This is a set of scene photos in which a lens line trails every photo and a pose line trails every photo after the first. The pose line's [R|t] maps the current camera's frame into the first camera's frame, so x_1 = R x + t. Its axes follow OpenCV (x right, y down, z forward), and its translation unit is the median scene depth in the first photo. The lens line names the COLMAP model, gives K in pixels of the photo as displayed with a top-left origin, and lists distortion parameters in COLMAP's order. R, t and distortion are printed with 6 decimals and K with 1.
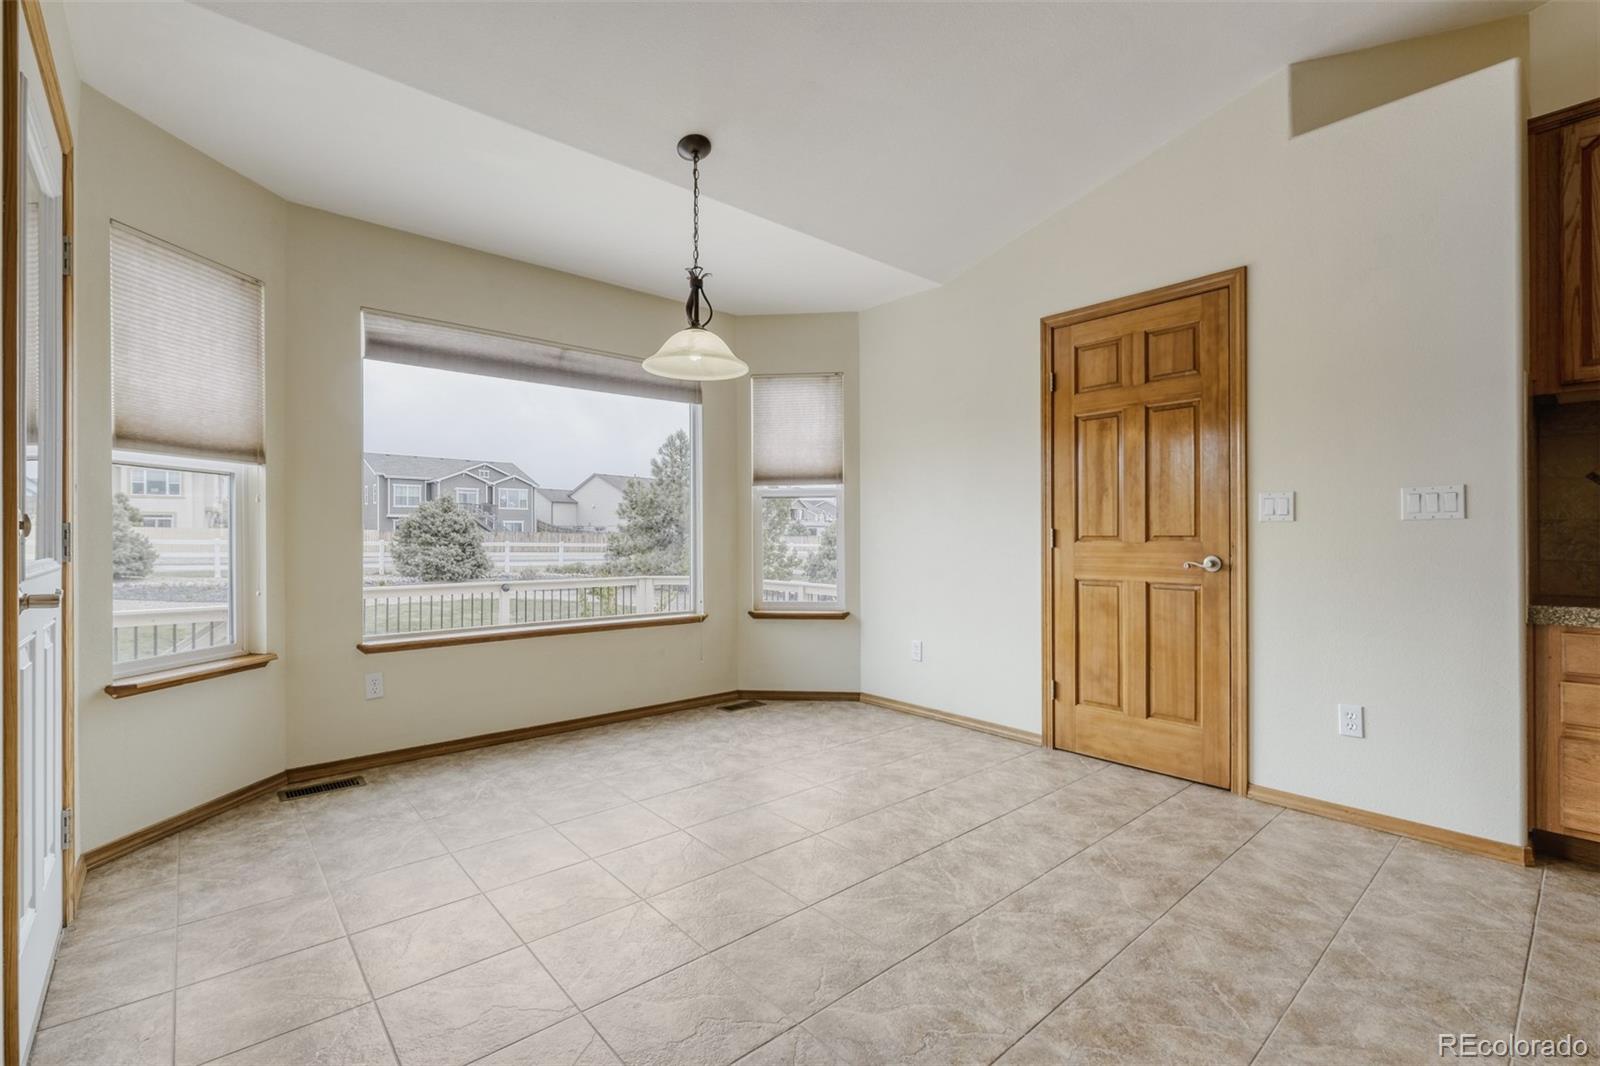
lens RADIAL K [[704.3, 0, 800.0], [0, 704.3, 533.0], [0, 0, 1]] dist [-0.000863, 0.000593]
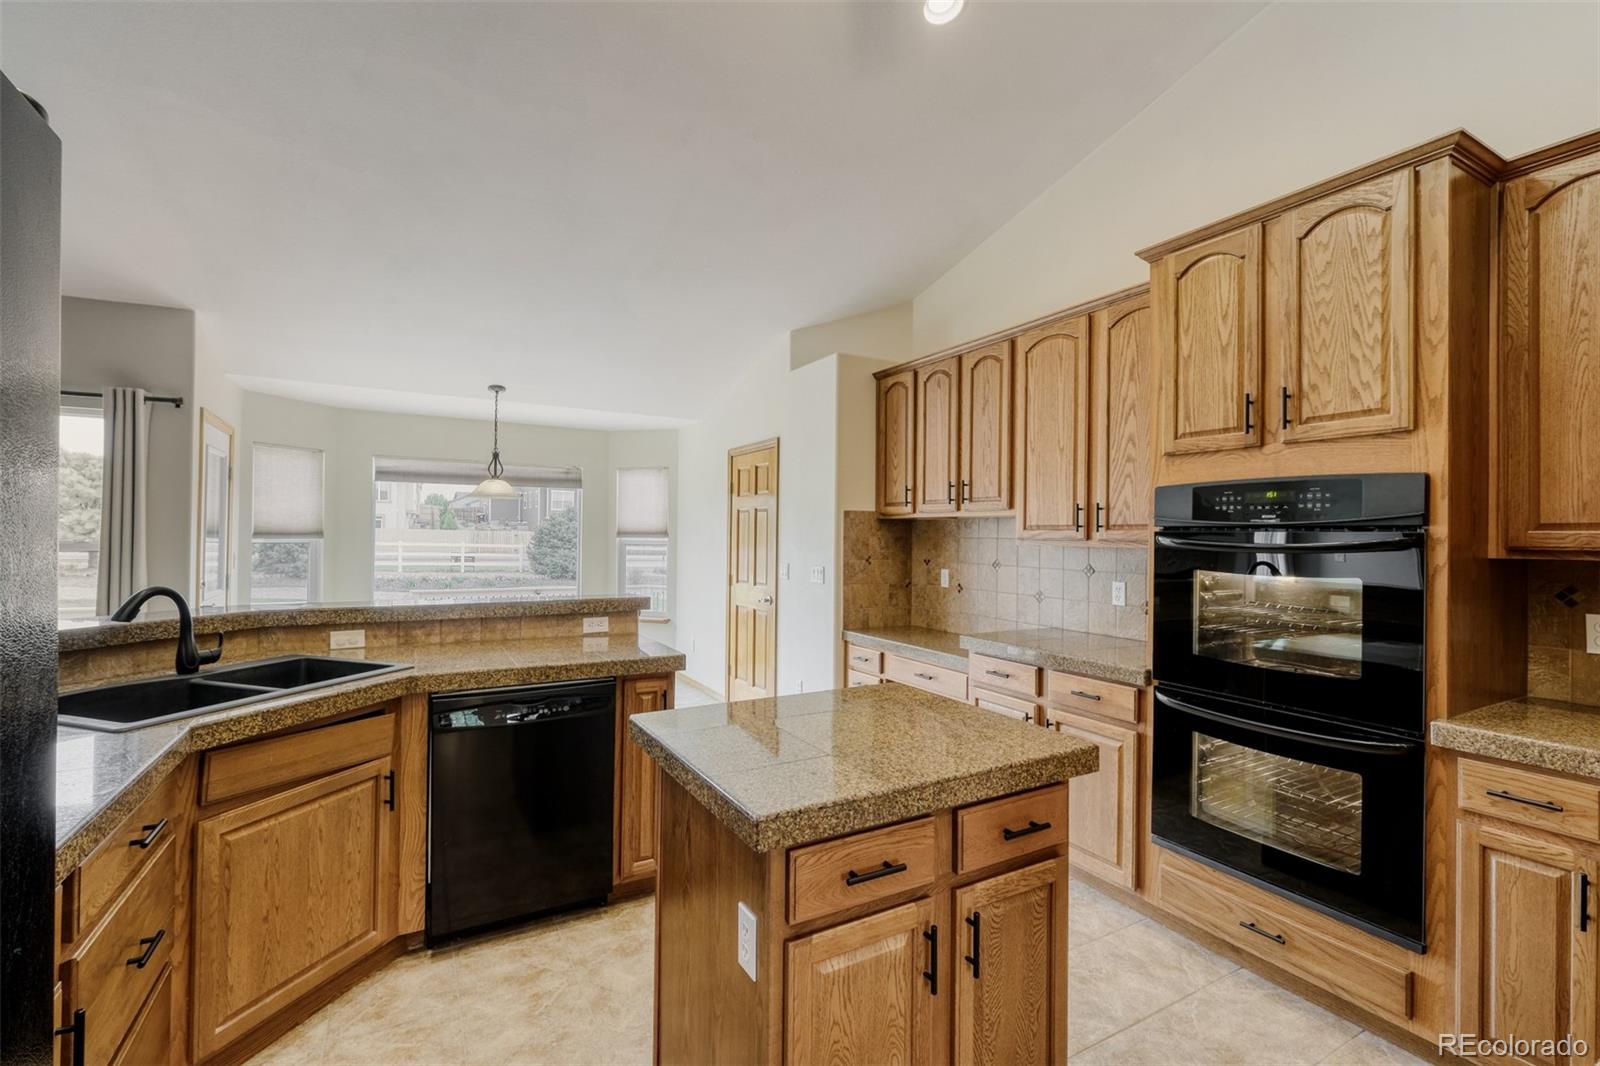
lens RADIAL K [[704.3, 0, 800.0], [0, 704.3, 533.0], [0, 0, 1]] dist [-0.000863, 0.000593]
pose [[0.979865, 0.014254, -0.199150, 0.110537], [-0.014665, 0.999892, -0.000591, -0.013942], [0.199121, 0.003499, 0.979969, -0.081120]]
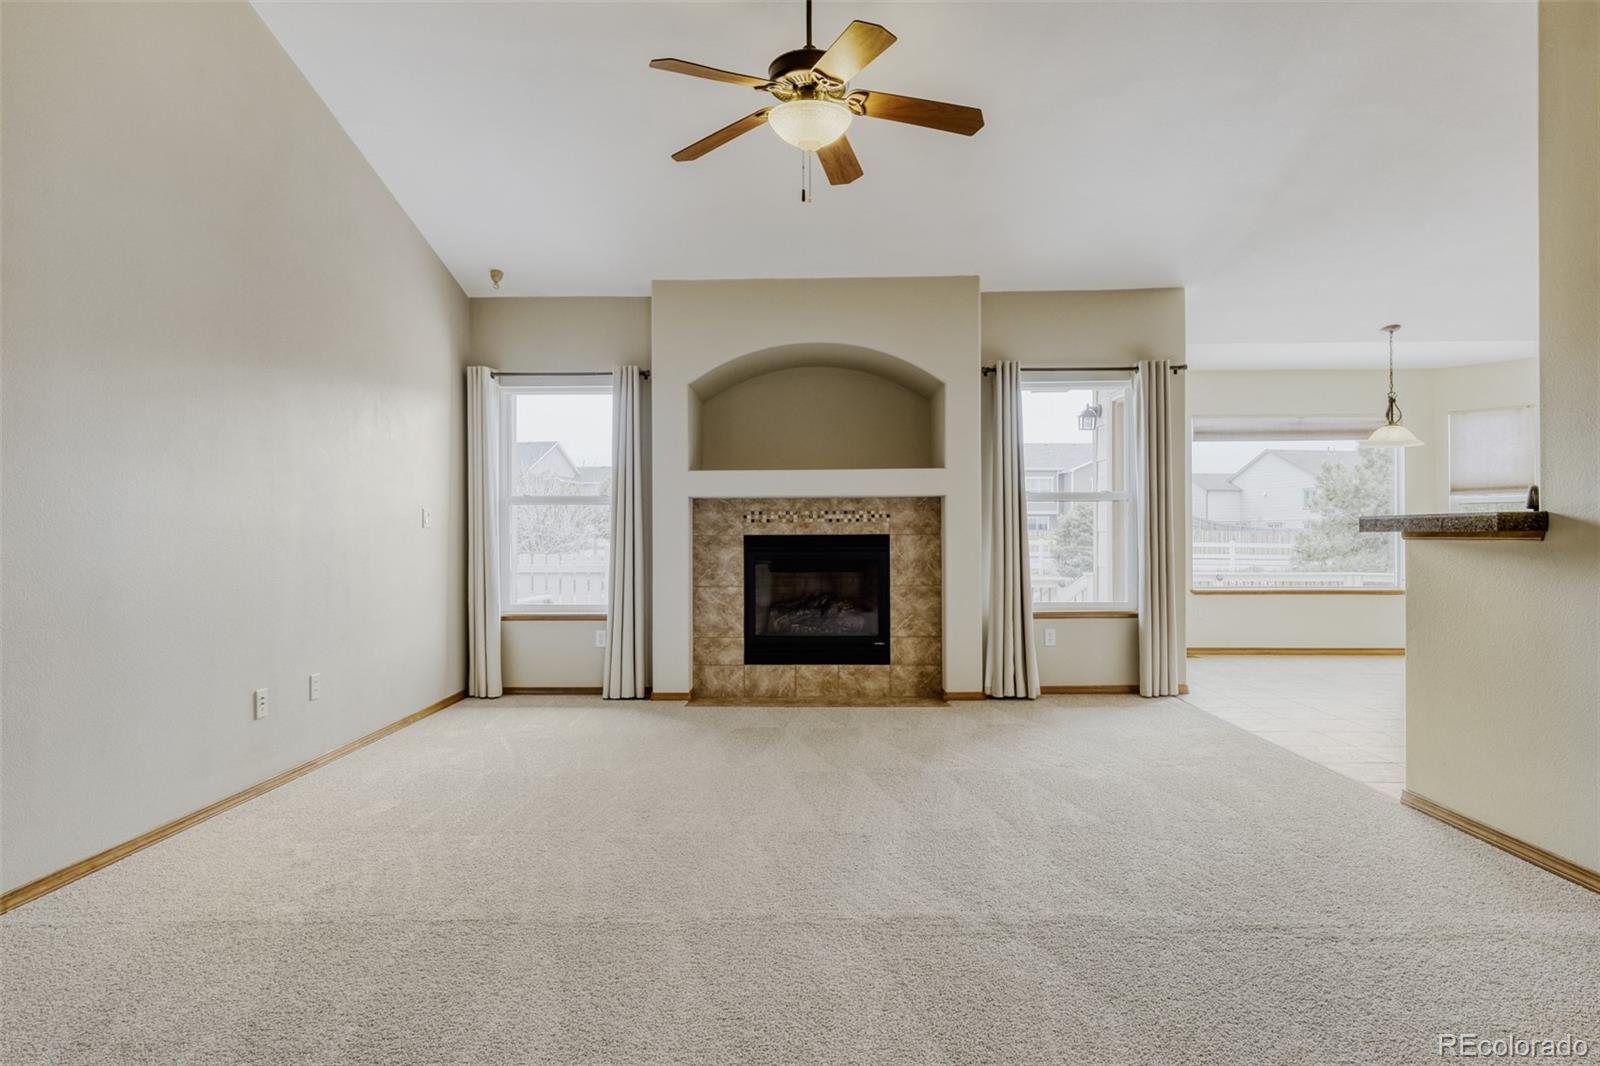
lens RADIAL K [[927.9, 0, 800.0], [0, 927.9, 533.0], [0, 0, 1]] dist [-0.002085, -0.002239]
pose [[0.733673, -0.003046, -0.679496, 0.037234], [0.004461, 0.999990, 0.000334, -0.000405], [0.679488, -0.003276, 0.733680, -0.188743]]
